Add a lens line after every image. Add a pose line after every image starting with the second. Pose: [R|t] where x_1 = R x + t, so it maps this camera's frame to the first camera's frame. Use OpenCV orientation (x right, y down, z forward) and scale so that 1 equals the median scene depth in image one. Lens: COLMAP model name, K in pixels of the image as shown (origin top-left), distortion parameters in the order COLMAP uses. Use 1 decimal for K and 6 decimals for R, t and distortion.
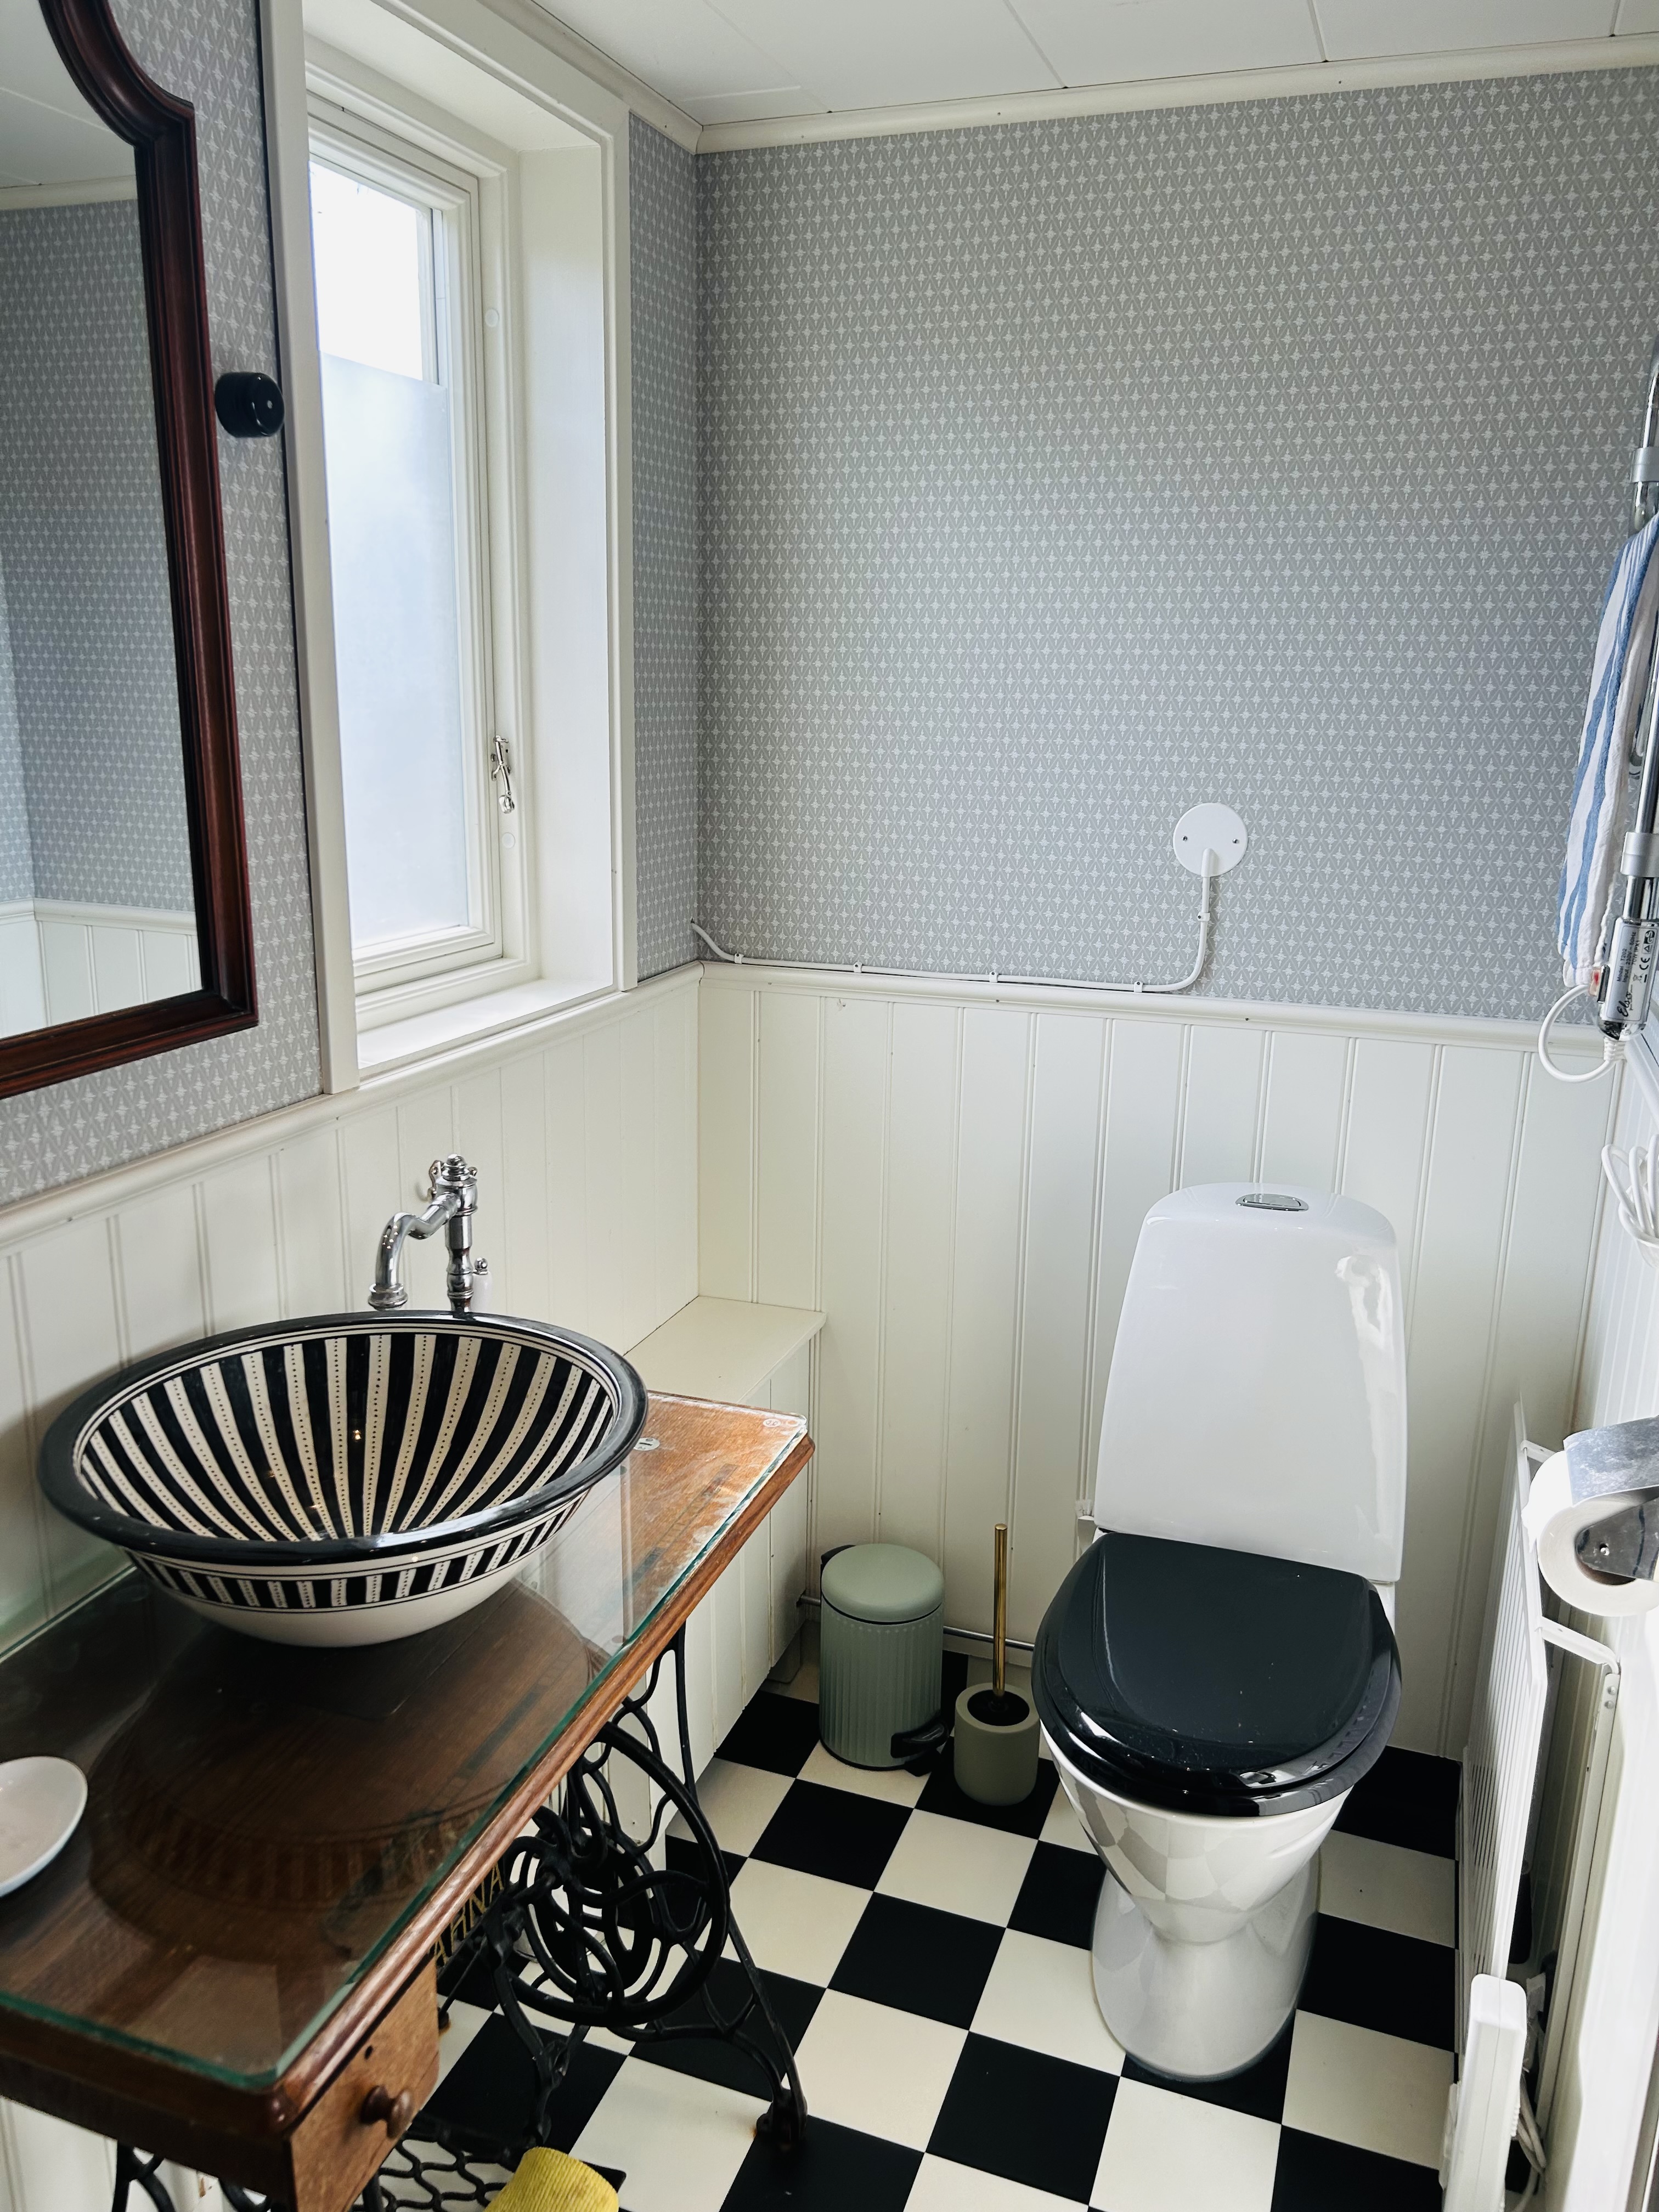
lens RADIAL K [[1667.0, 0, 829.5], [0, 1667.0, 1106.0], [0, 0, 1]] dist [0.002274, -0.001436]
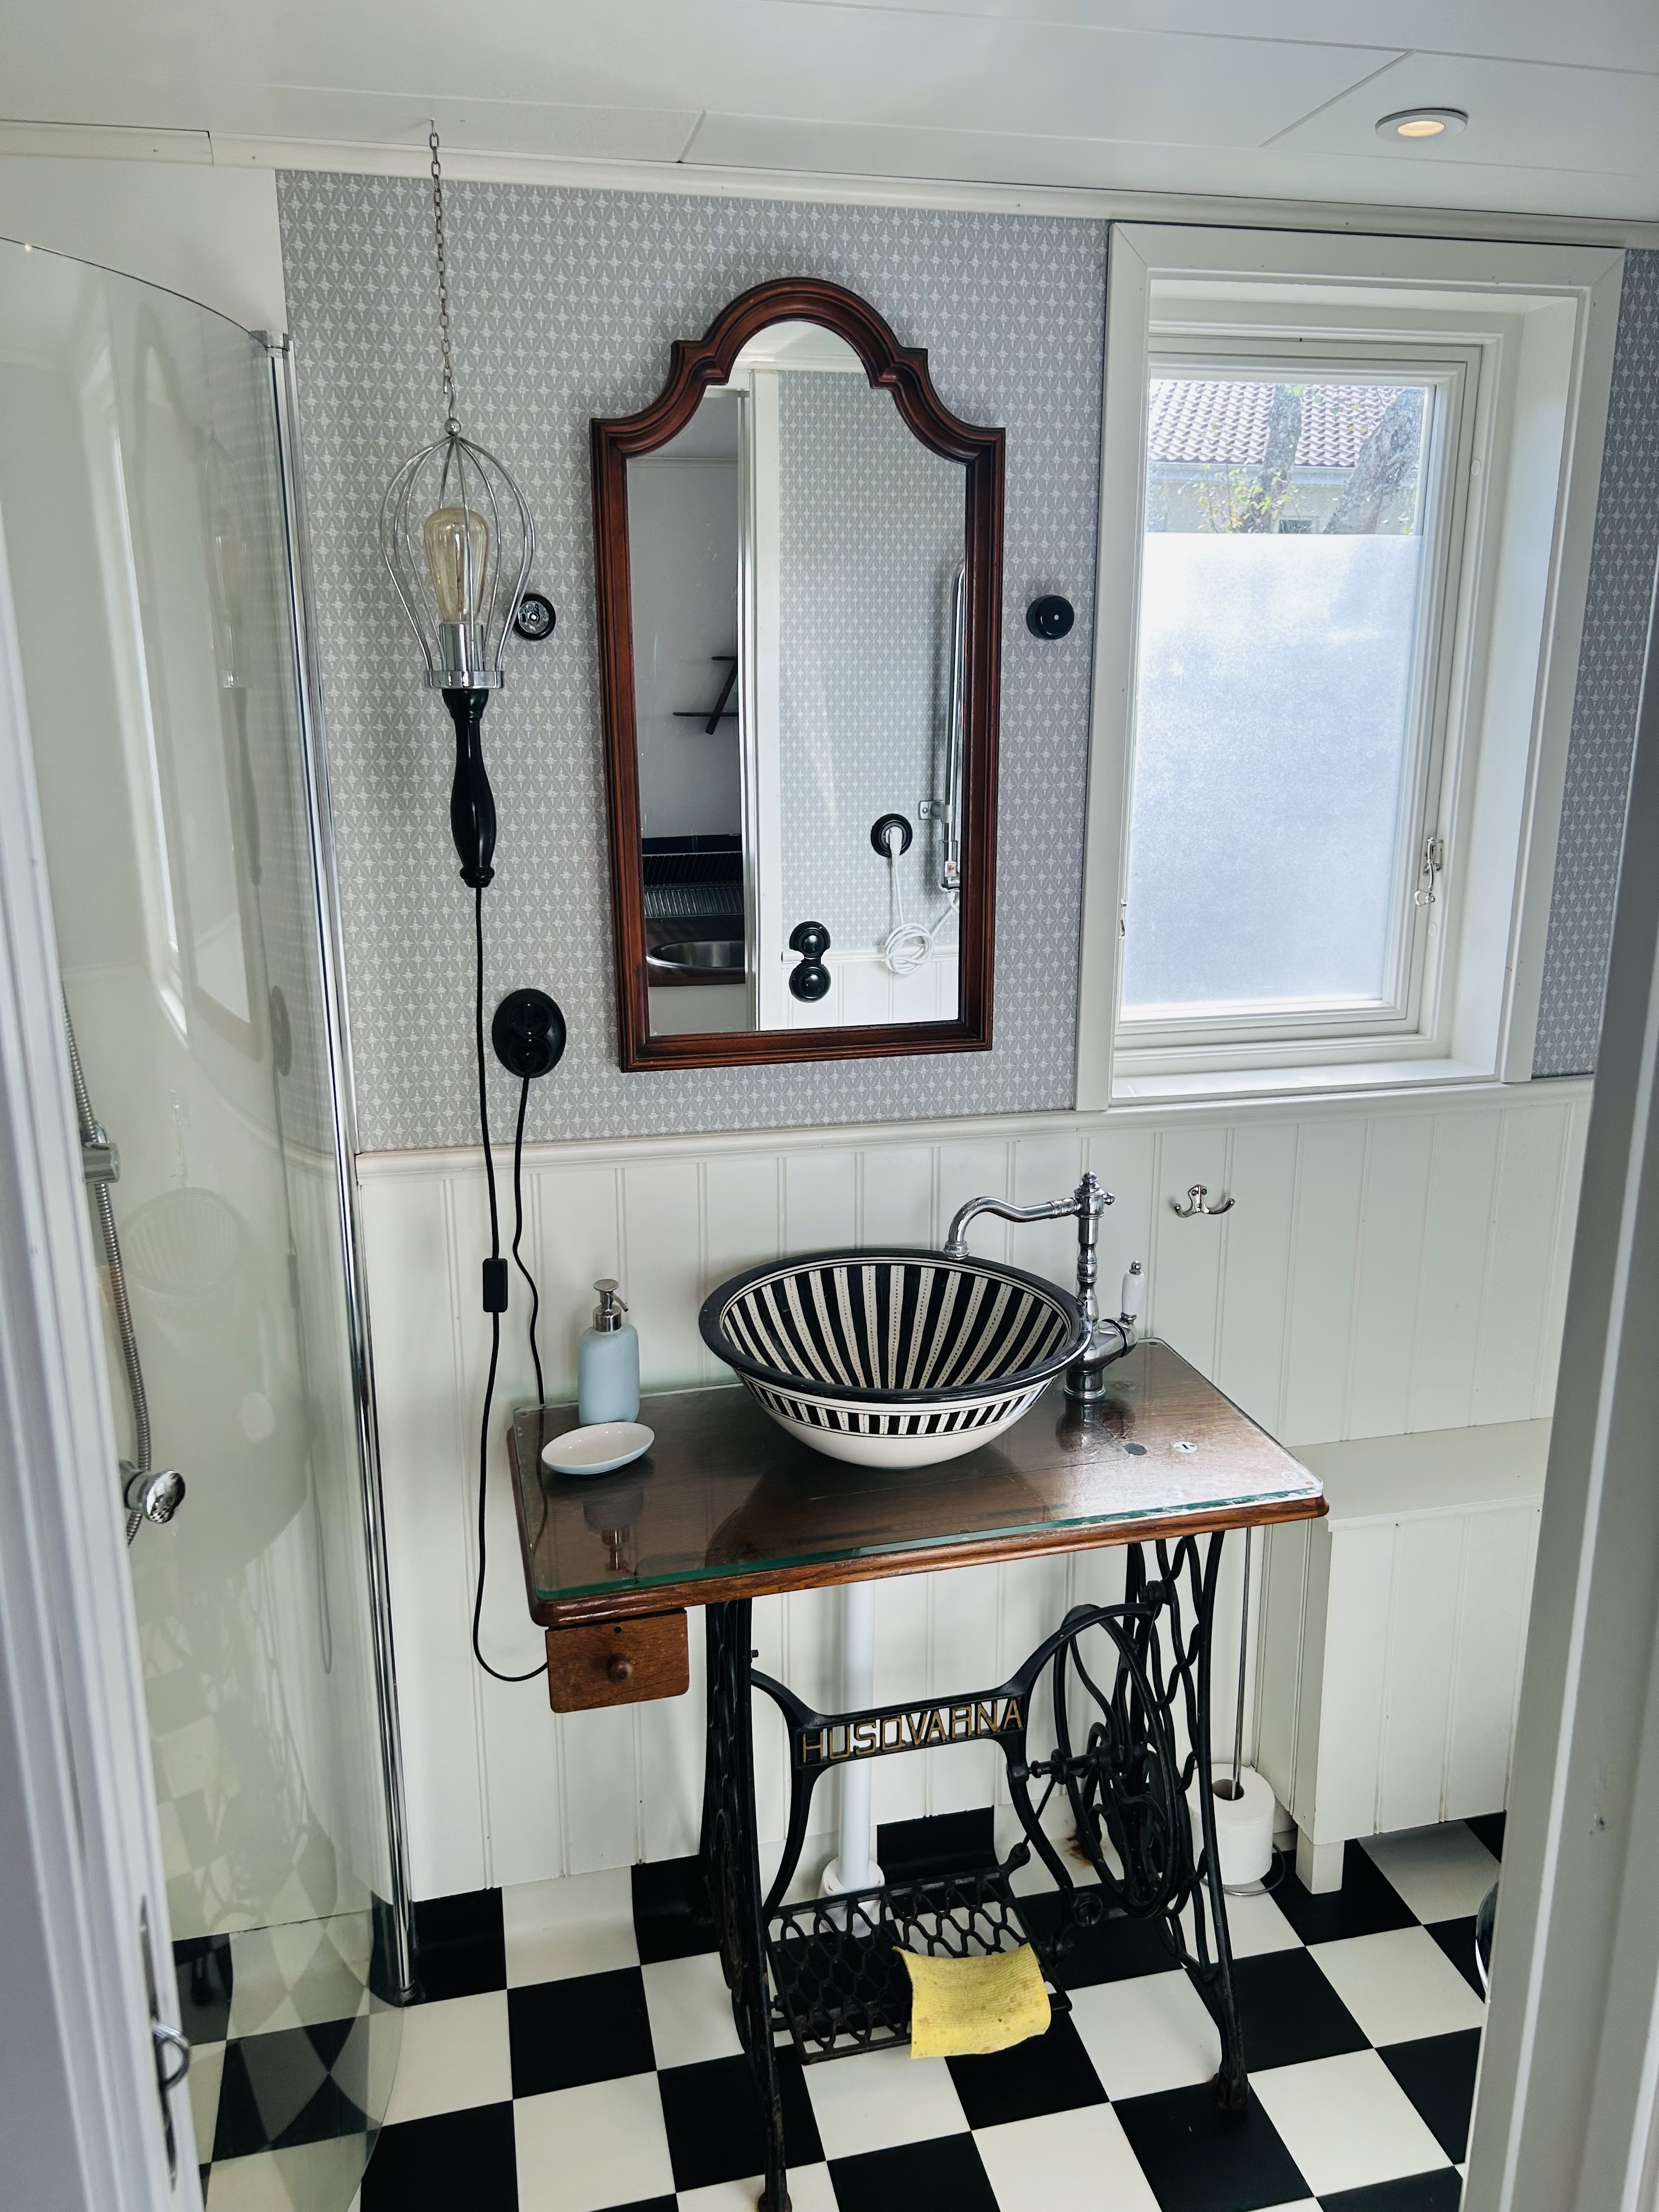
lens RADIAL K [[1667.0, 0, 829.5], [0, 1667.0, 1106.0], [0, 0, 1]] dist [0.002274, -0.001436]
pose [[0.549339, 0.206255, -0.809744, 0.691242], [-0.196012, 0.973826, 0.115073, -0.128672], [0.812284, 0.095505, 0.575390, 0.064542]]
